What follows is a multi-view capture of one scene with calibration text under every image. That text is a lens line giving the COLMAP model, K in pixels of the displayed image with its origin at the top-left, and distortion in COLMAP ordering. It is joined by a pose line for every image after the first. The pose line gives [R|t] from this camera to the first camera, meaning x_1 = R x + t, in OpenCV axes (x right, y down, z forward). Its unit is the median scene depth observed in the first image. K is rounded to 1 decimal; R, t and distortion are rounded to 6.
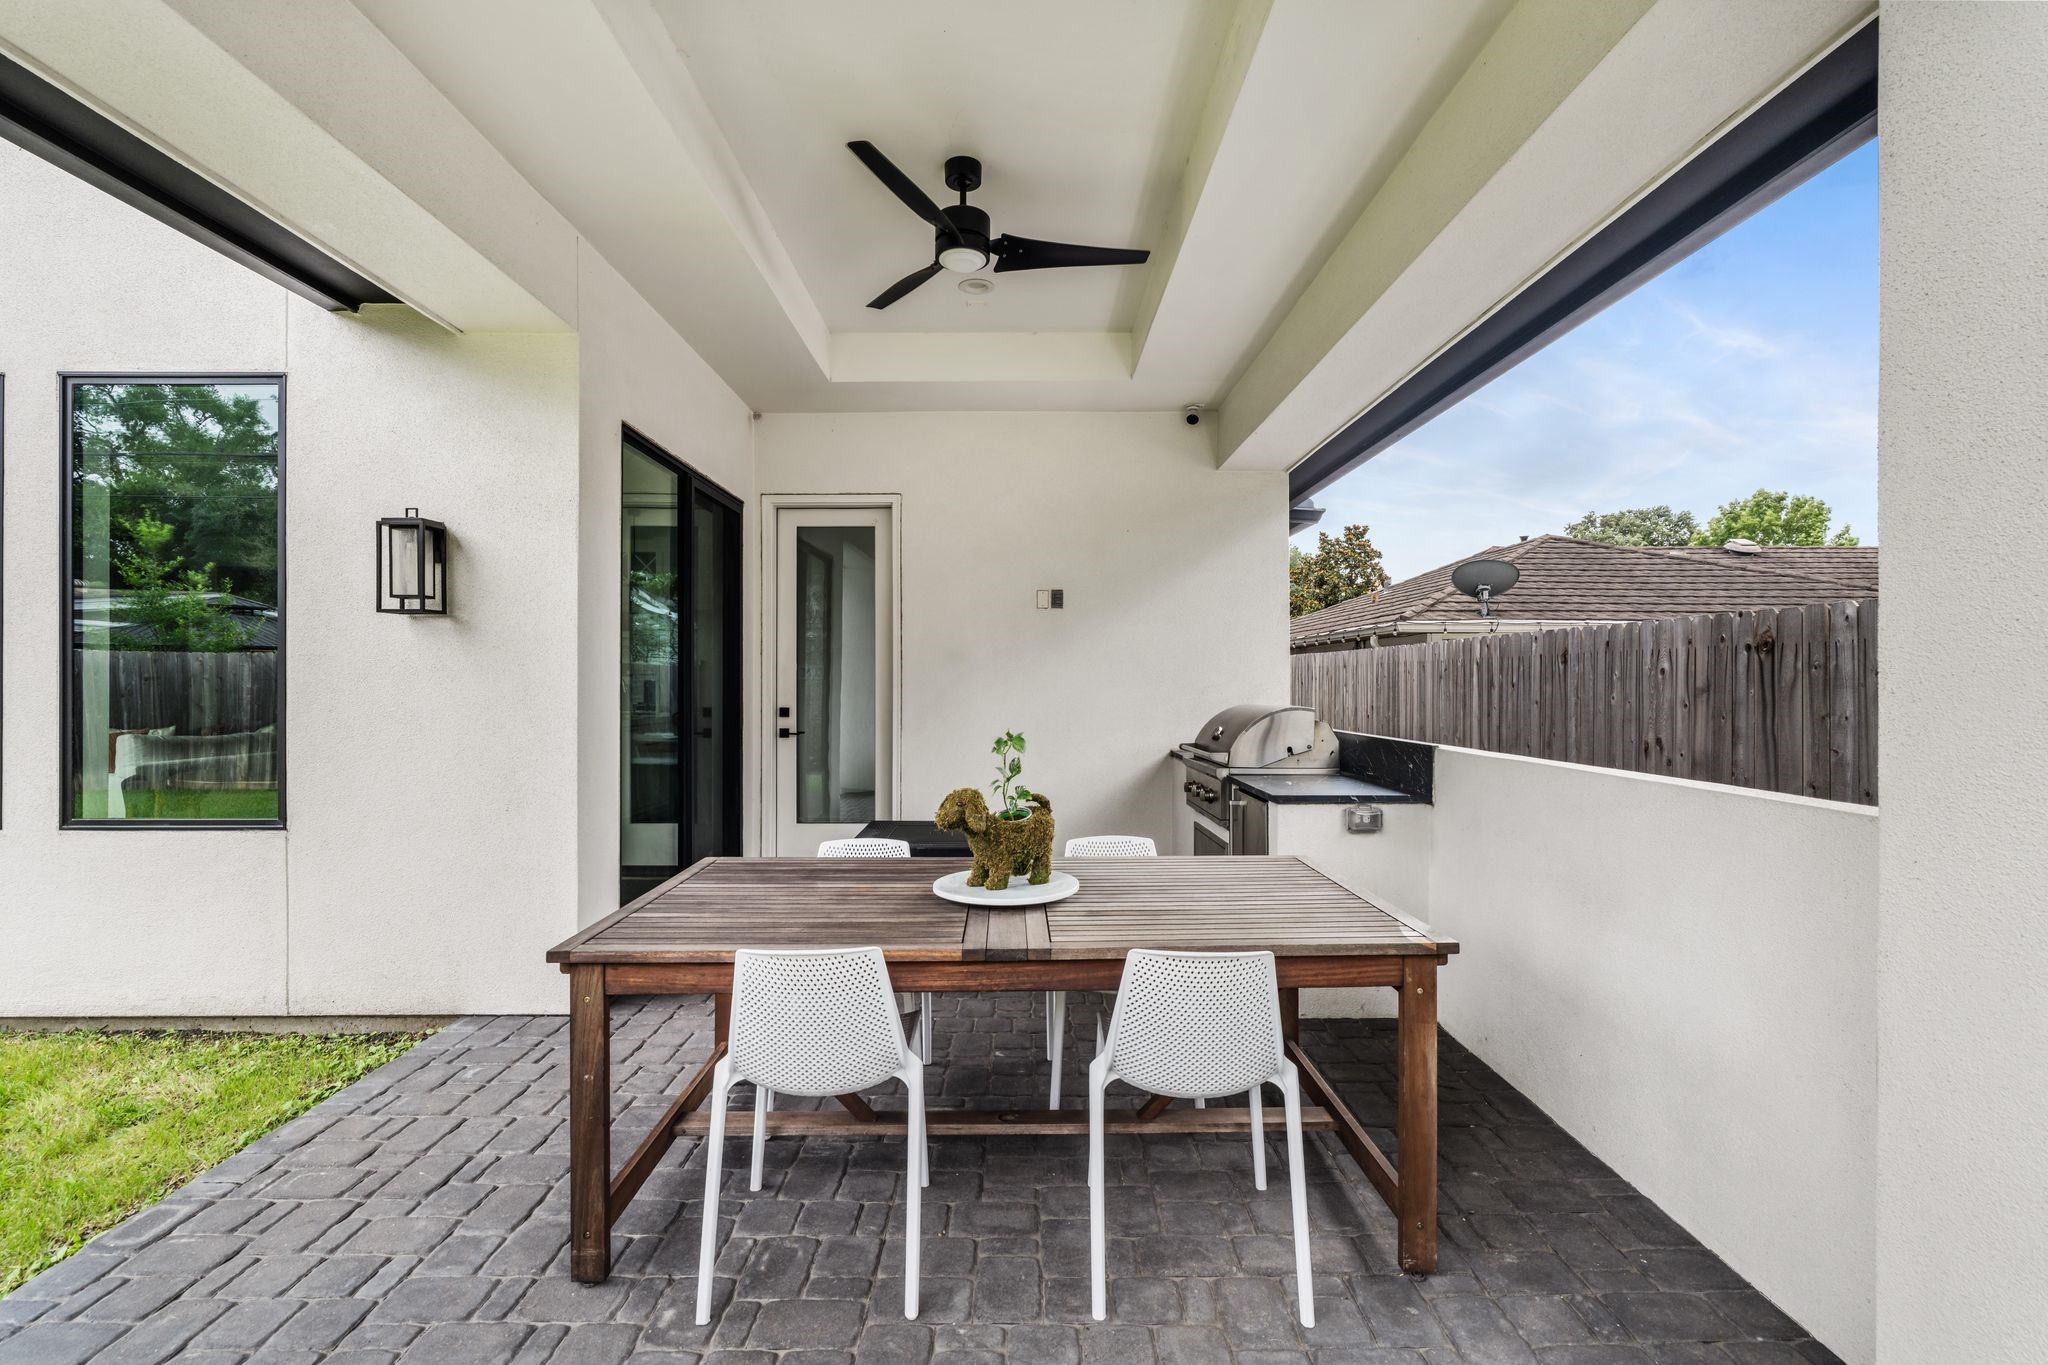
lens RADIAL K [[931.4, 0, 1023.8], [0, 931.4, 692.7], [0, 0, 1]] dist [-0.000886, -0.000701]
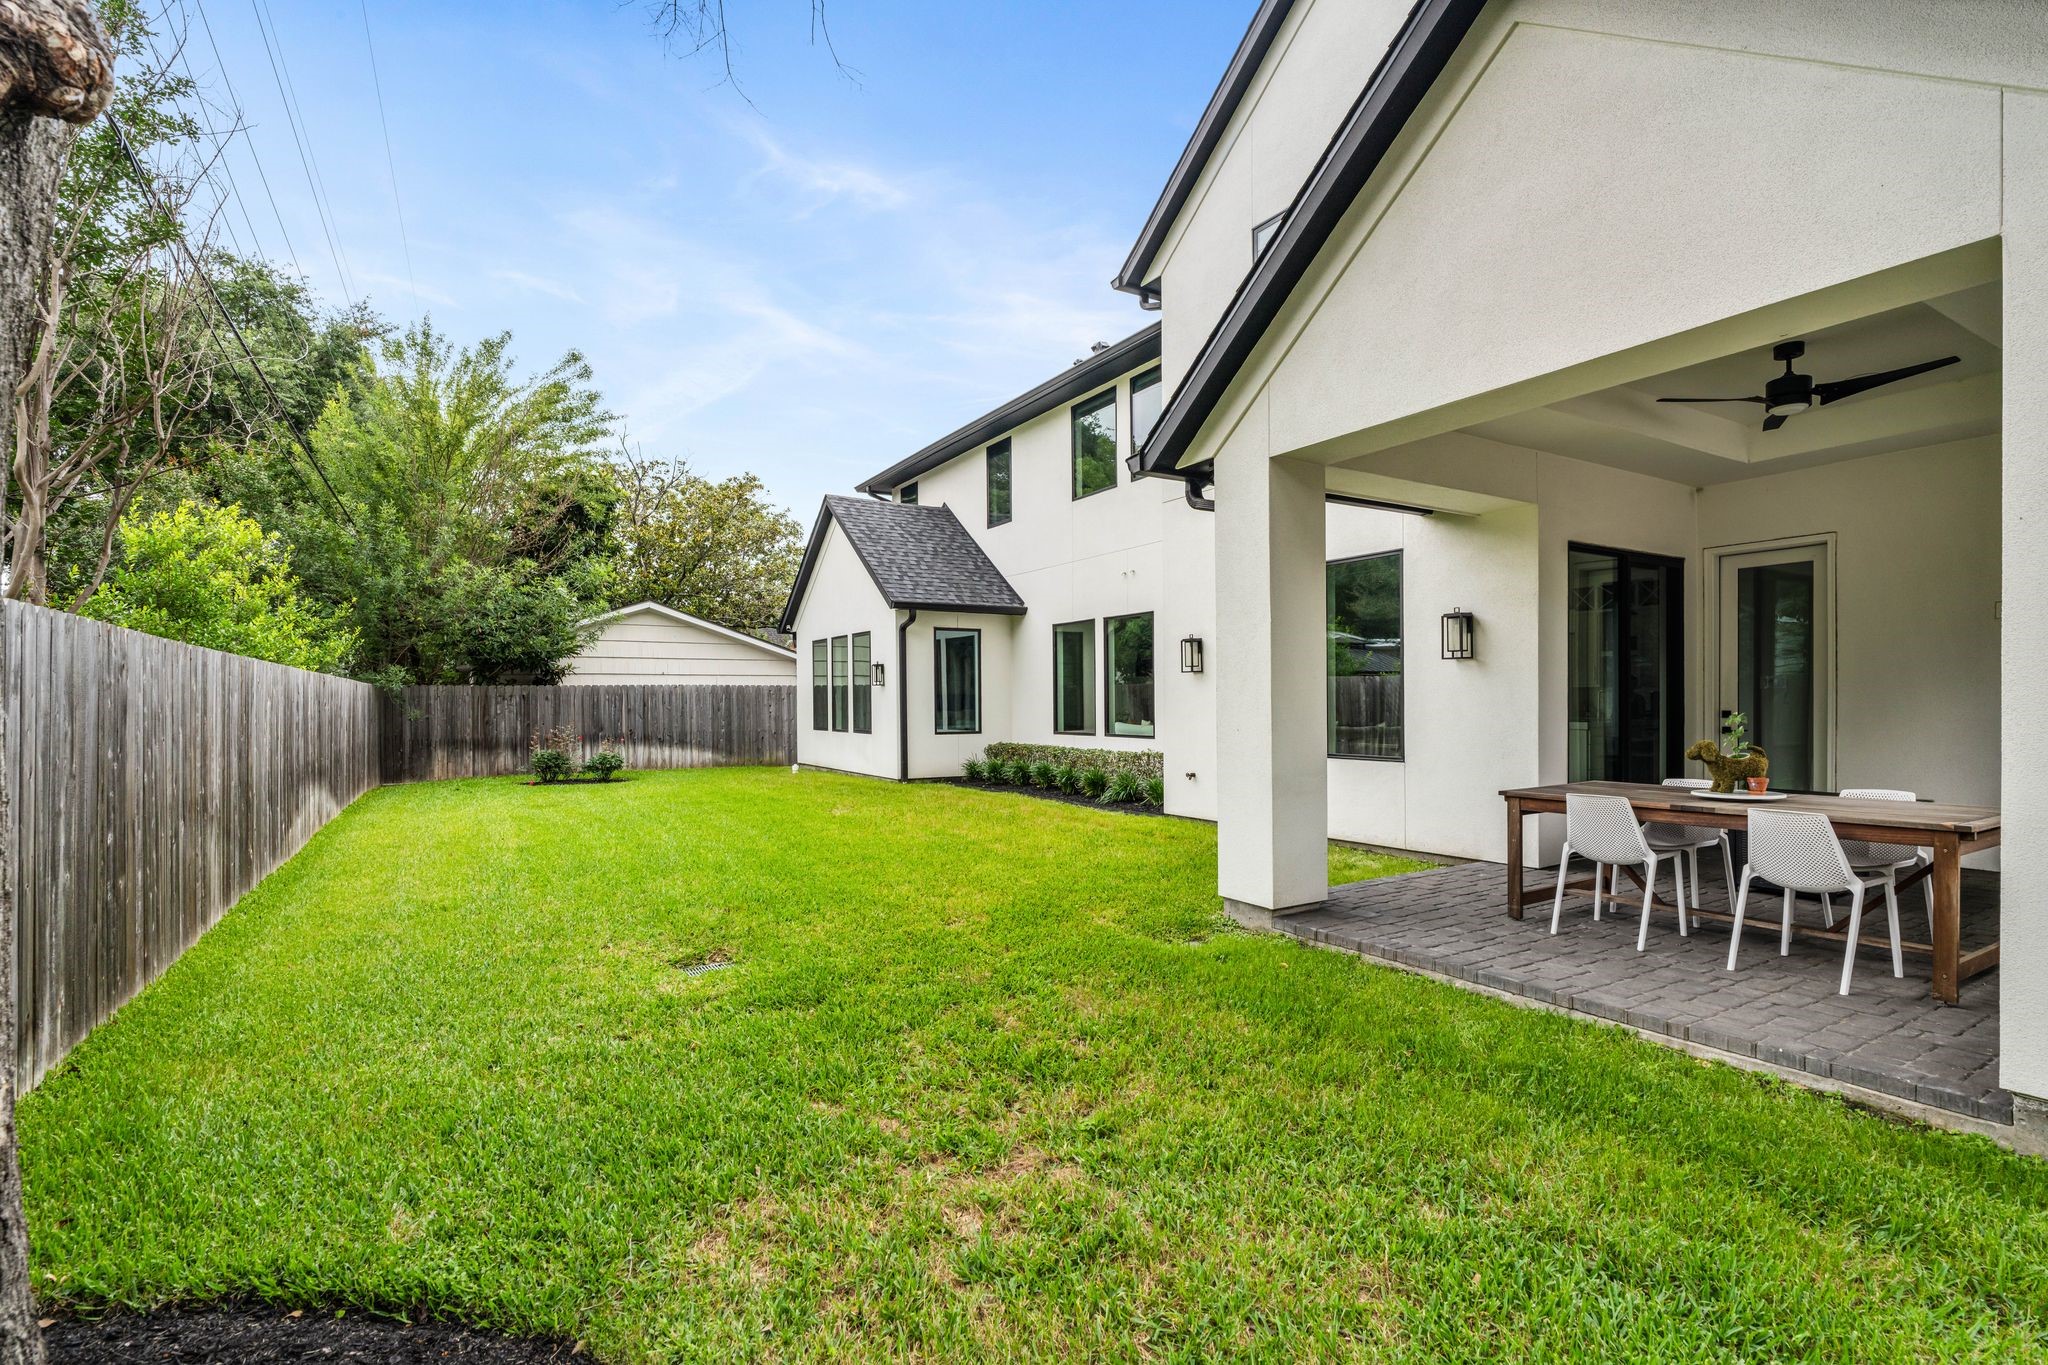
lens RADIAL K [[931.4, 0, 1023.8], [0, 931.4, 692.7], [0, 0, 1]] dist [-0.000886, -0.000701]
pose [[0.510427, -0.012567, -0.859830, 0.596158], [-0.001284, 0.999881, -0.015376, 0.020726], [0.859920, 0.008953, 0.510350, -0.835783]]
